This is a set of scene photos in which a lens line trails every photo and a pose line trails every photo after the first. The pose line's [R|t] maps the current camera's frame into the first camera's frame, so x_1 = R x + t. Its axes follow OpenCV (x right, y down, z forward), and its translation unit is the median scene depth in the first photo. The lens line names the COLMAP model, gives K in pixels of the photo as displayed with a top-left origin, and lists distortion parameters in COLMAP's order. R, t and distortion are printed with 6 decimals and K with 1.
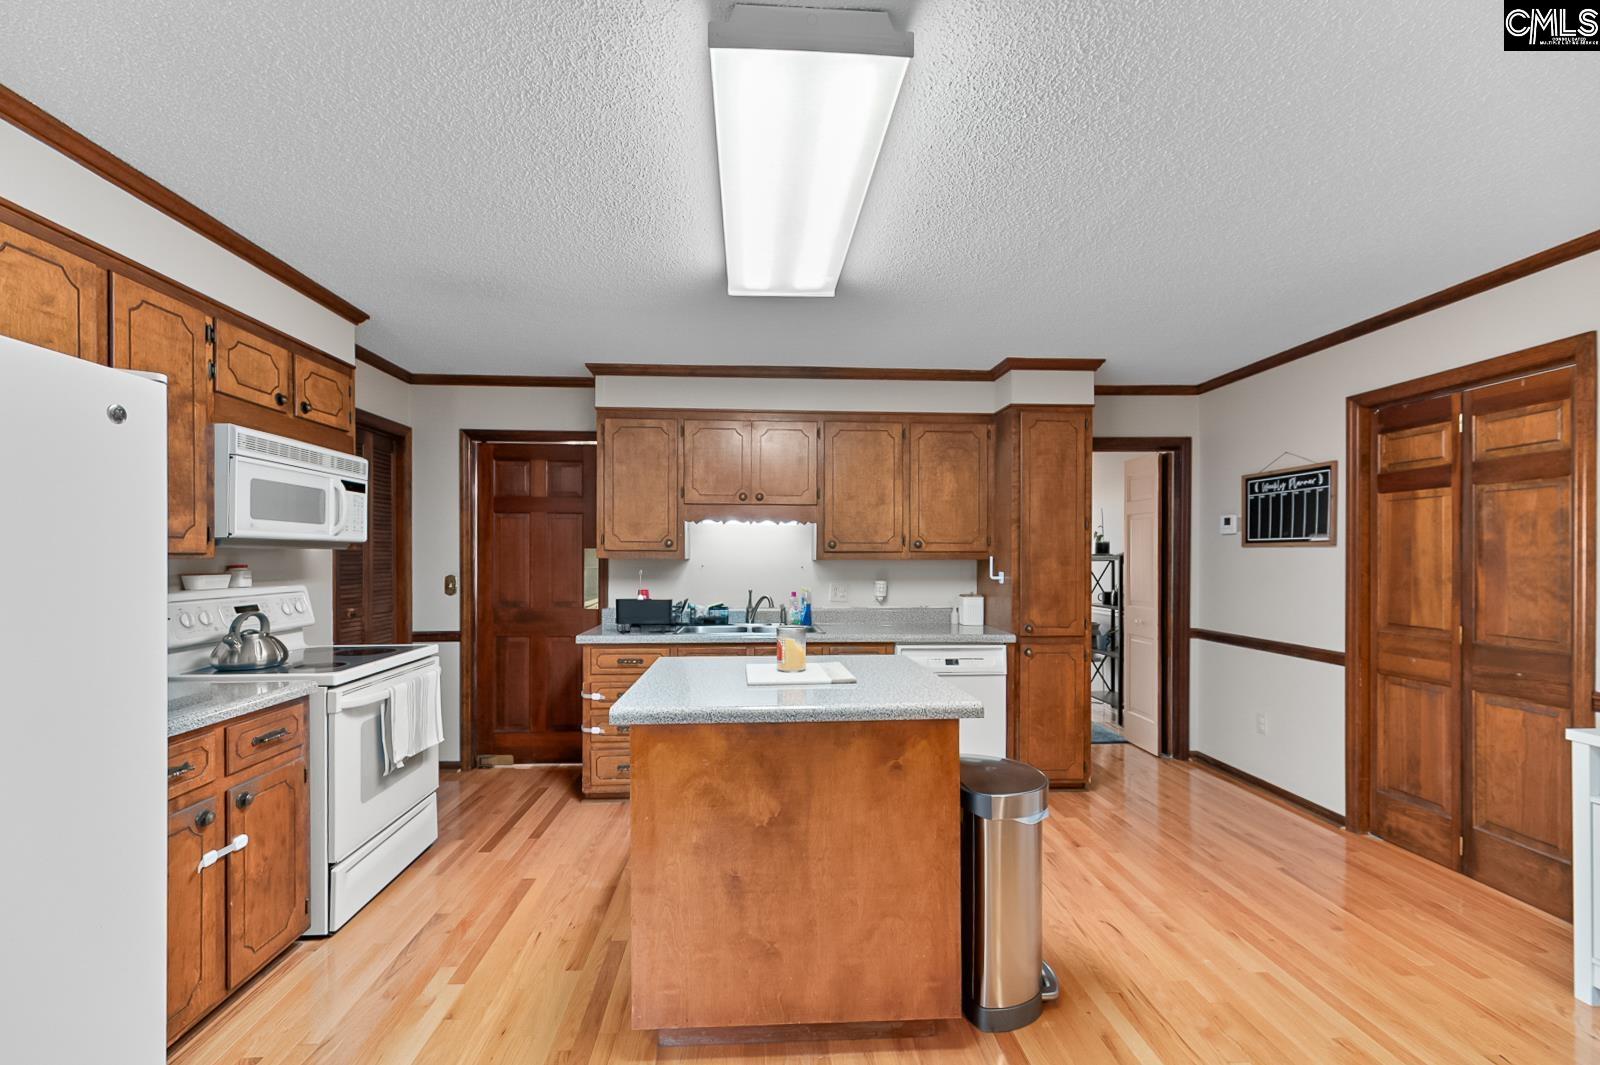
lens RADIAL K [[655.4, 0, 782.3], [0, 655.4, 556.8], [0, 0, 1]] dist [0.001057, 0.000119]
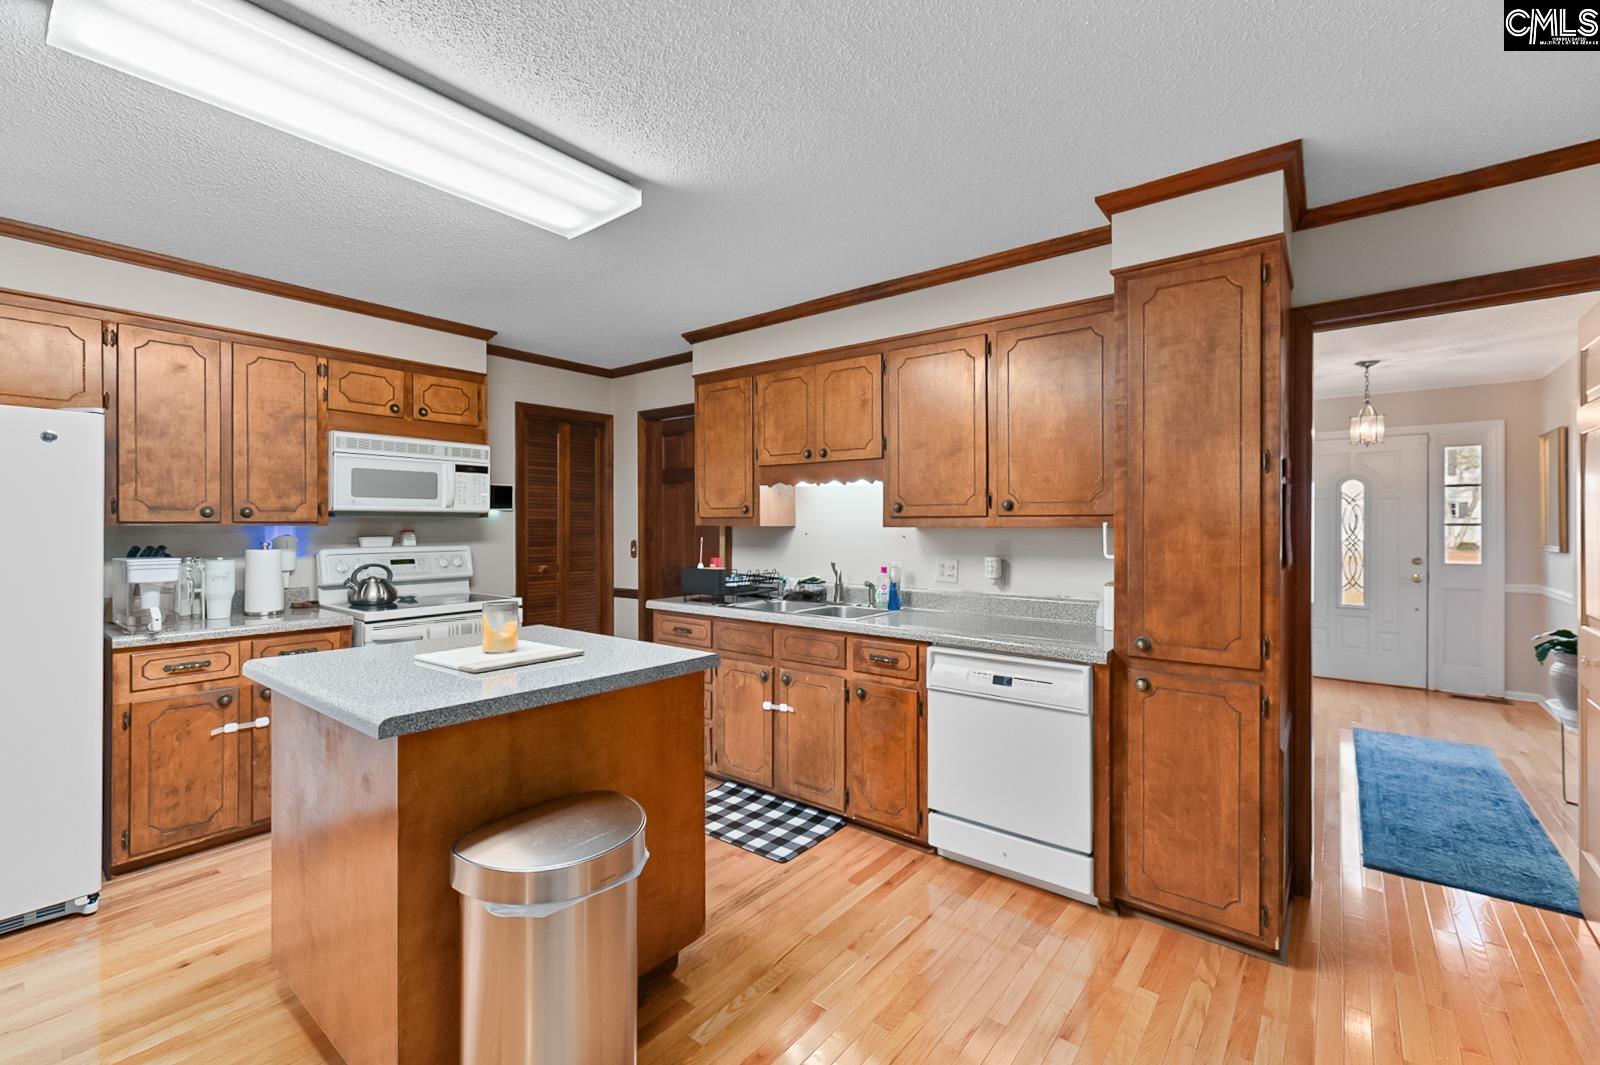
lens RADIAL K [[664.0, 0, 800.0], [0, 664.0, 532.5], [0, 0, 1]] dist [-0.000109, -0.000129]
pose [[0.757636, 0.006605, -0.652644, 0.530714], [0.001242, 0.999932, 0.011562, 0.001192], [0.652676, -0.009570, 0.757576, 0.346772]]
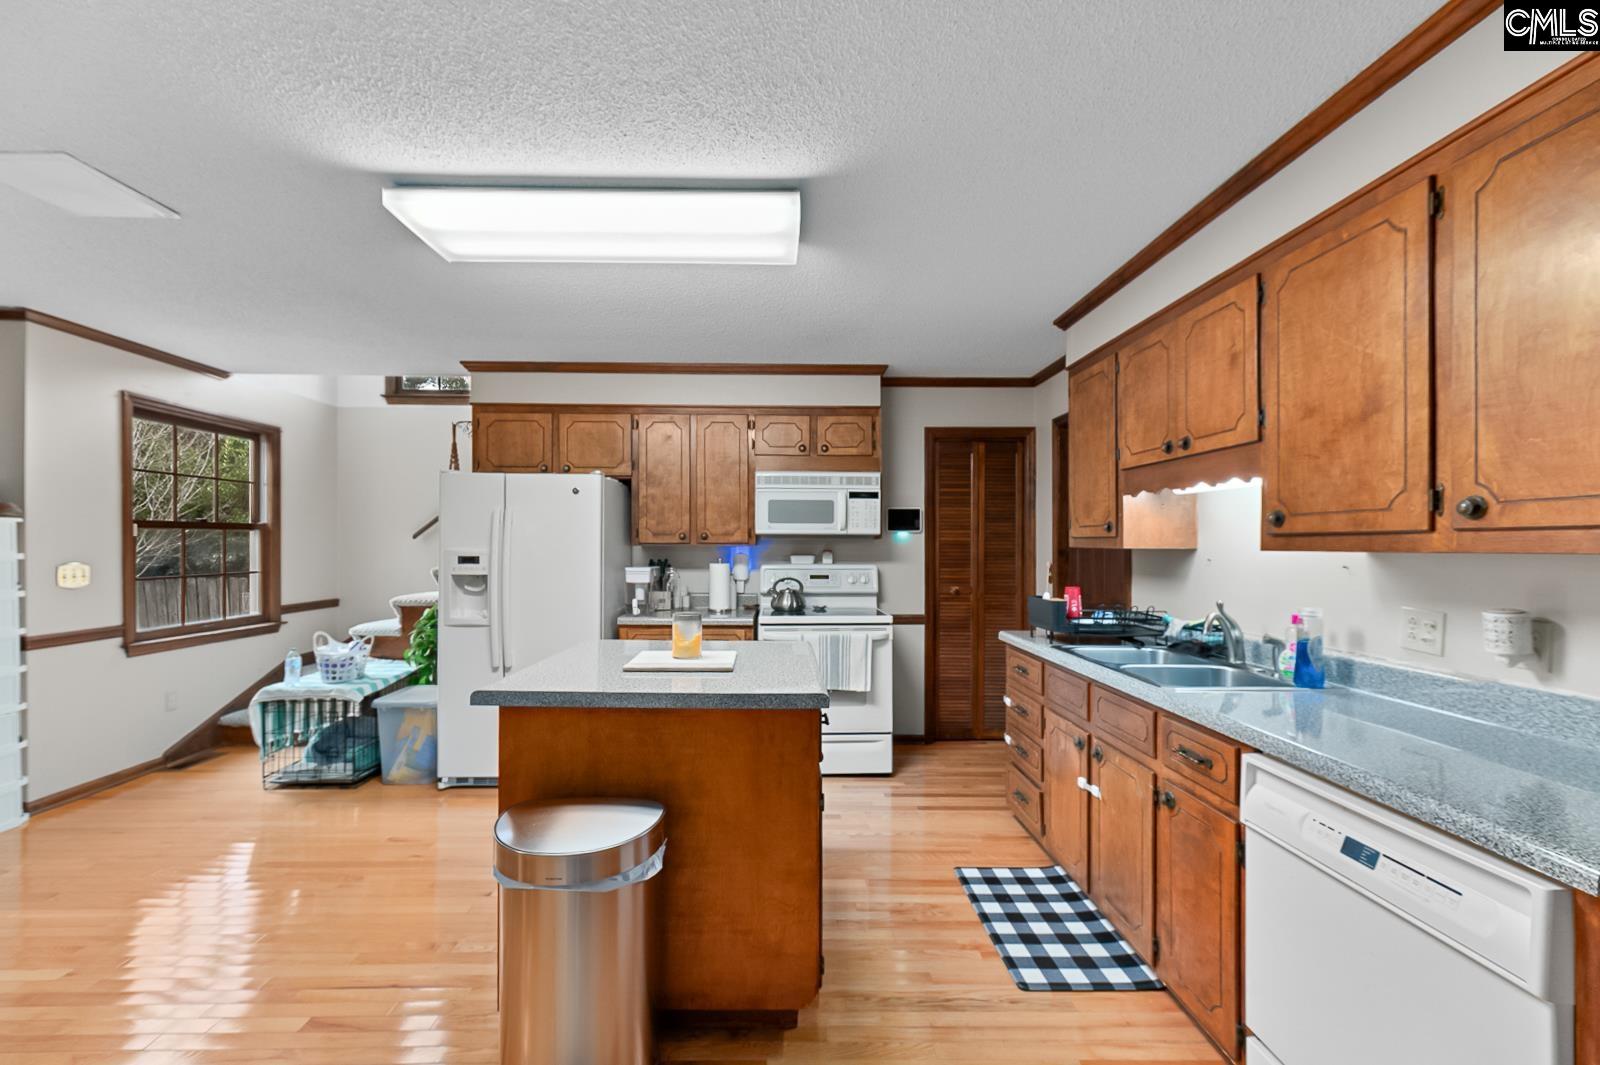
lens RADIAL K [[654.4, 0, 795.6], [0, 654.4, 553.9], [0, 0, 1]] dist [0.003510, 0.000107]
pose [[-0.016757, 0.011260, -0.999796, 0.590079], [-0.002931, 0.999932, 0.011311, 0.001979], [0.999855, 0.003120, -0.016723, 0.696236]]
